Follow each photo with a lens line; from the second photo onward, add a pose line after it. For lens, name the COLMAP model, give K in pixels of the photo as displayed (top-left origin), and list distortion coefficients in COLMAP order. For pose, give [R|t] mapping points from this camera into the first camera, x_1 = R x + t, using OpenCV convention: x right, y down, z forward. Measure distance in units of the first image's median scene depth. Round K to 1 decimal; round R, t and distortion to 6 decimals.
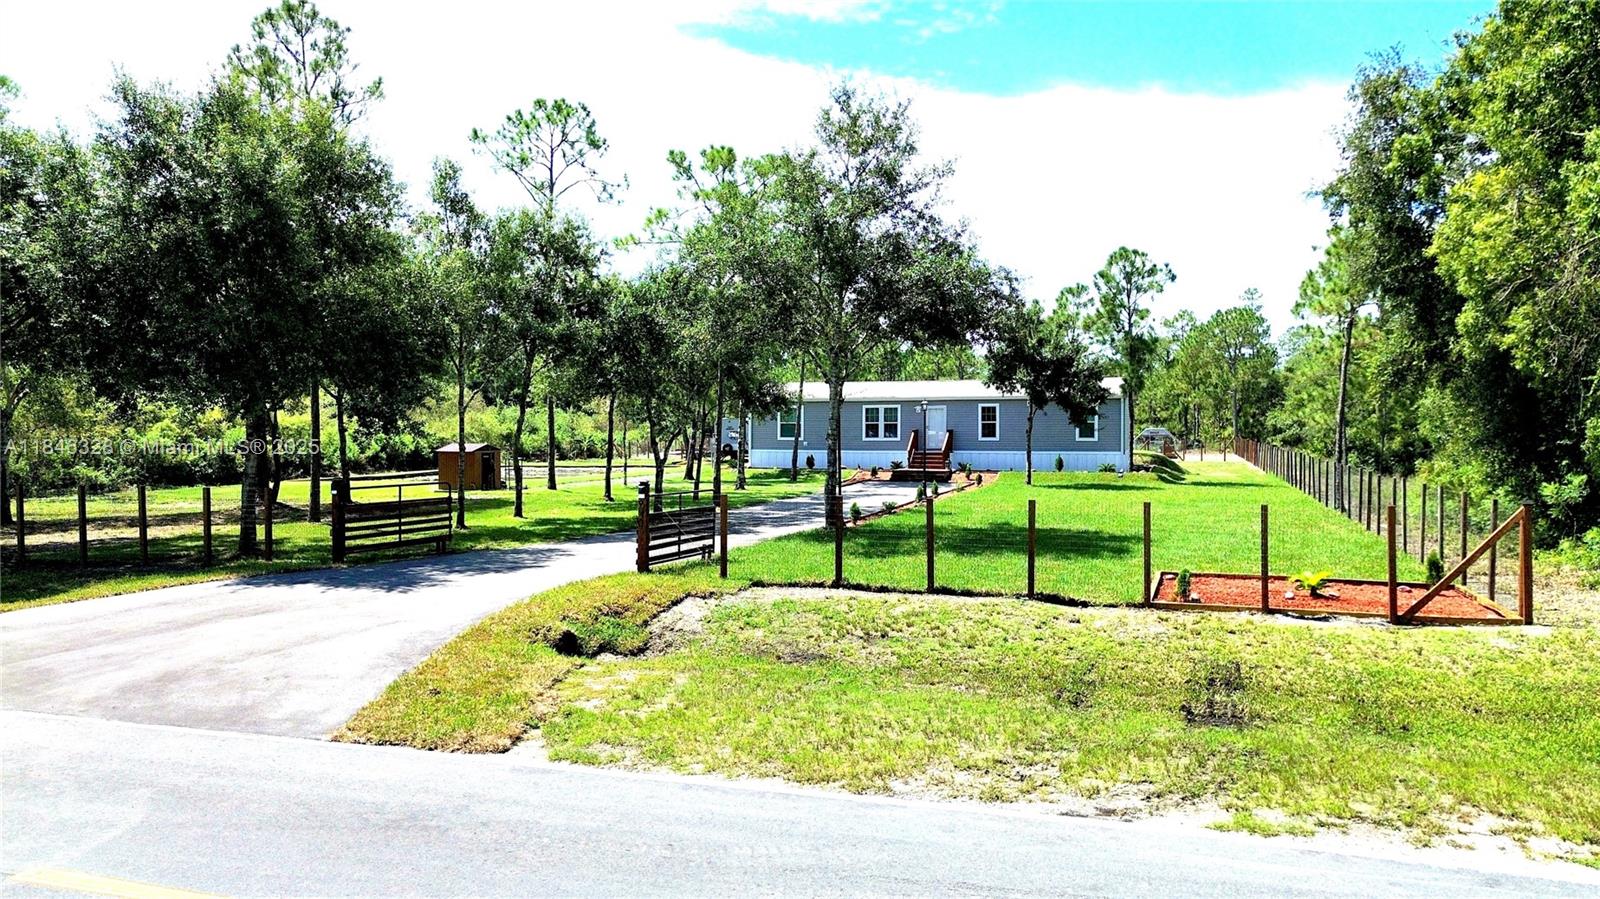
lens RADIAL K [[1129.7, 0, 798.4], [0, 1129.7, 426.4], [0, 0, 1]] dist [0.062507, -0.000398]
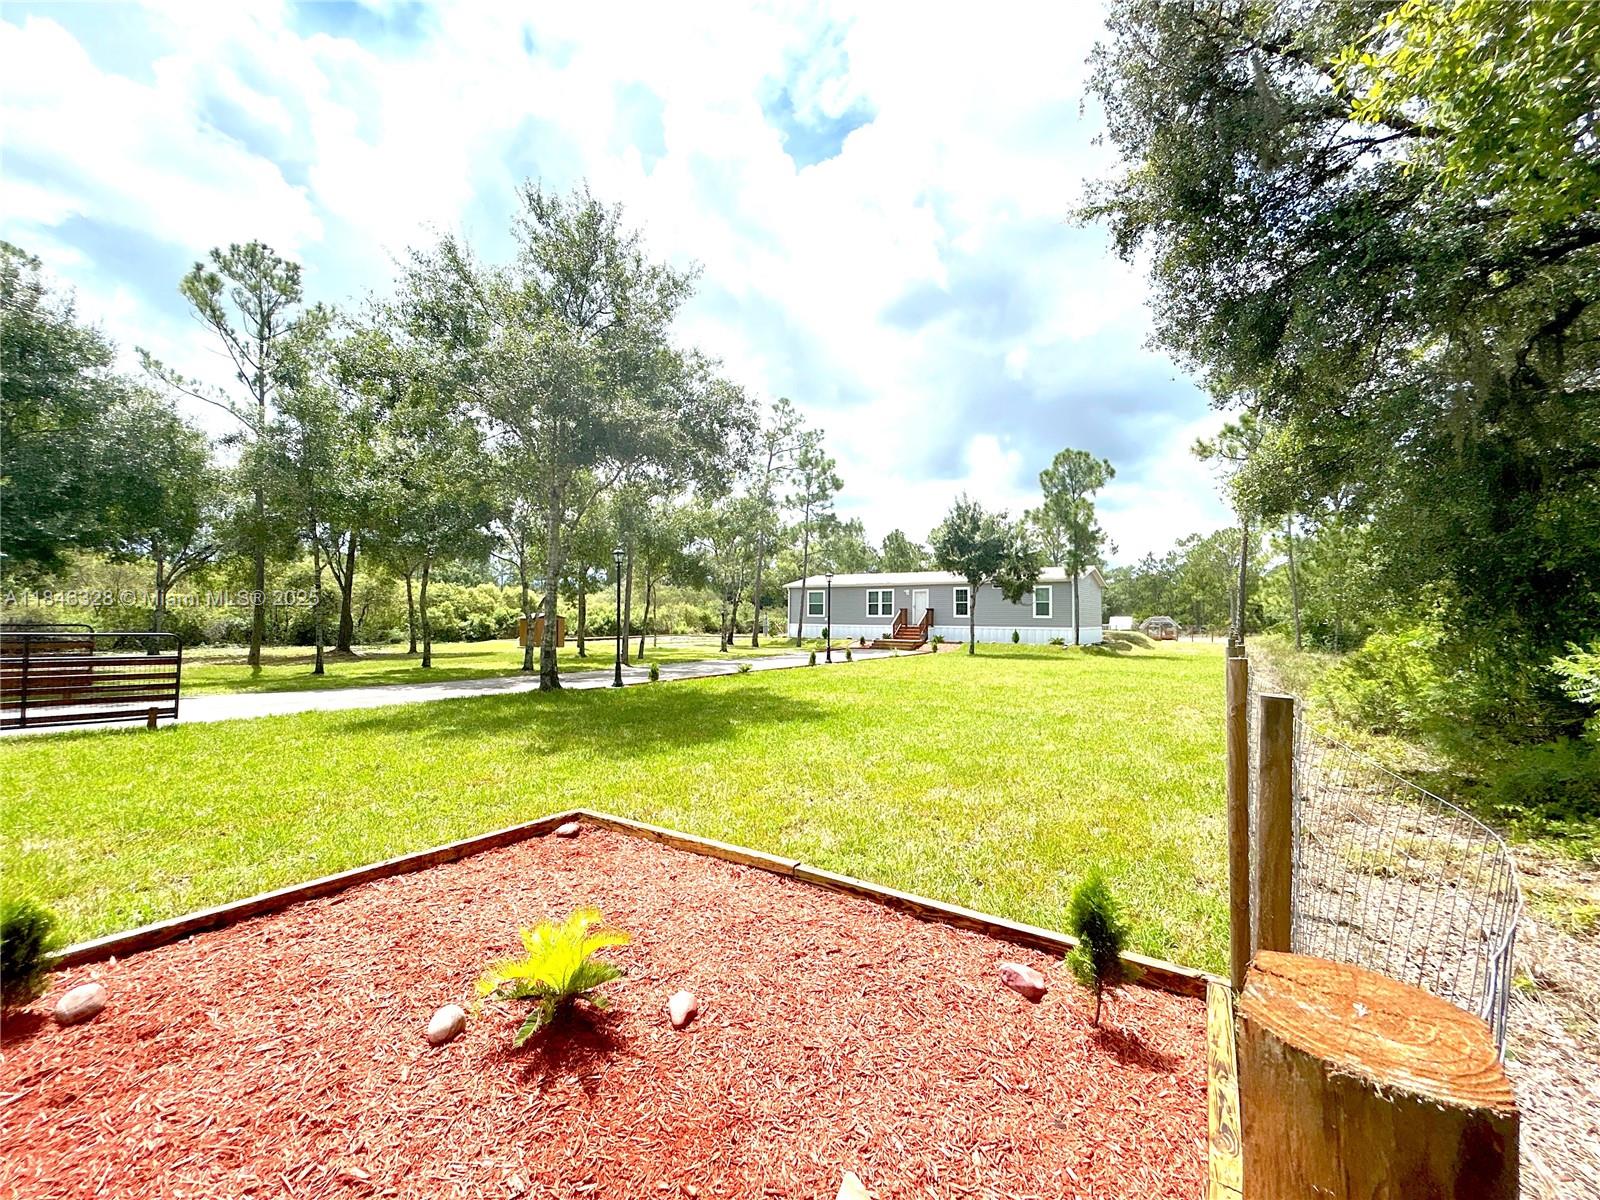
lens RADIAL K [[646.1, 0, 796.0], [0, 646.1, 600.0], [0, 0, 1]] dist [0.000052, 0.000881]
pose [[0.965790, 0.003043, -0.259309, 0.184100], [-0.011433, 0.999459, -0.030853, 0.017903], [0.259075, 0.032762, 0.965301, 0.296047]]
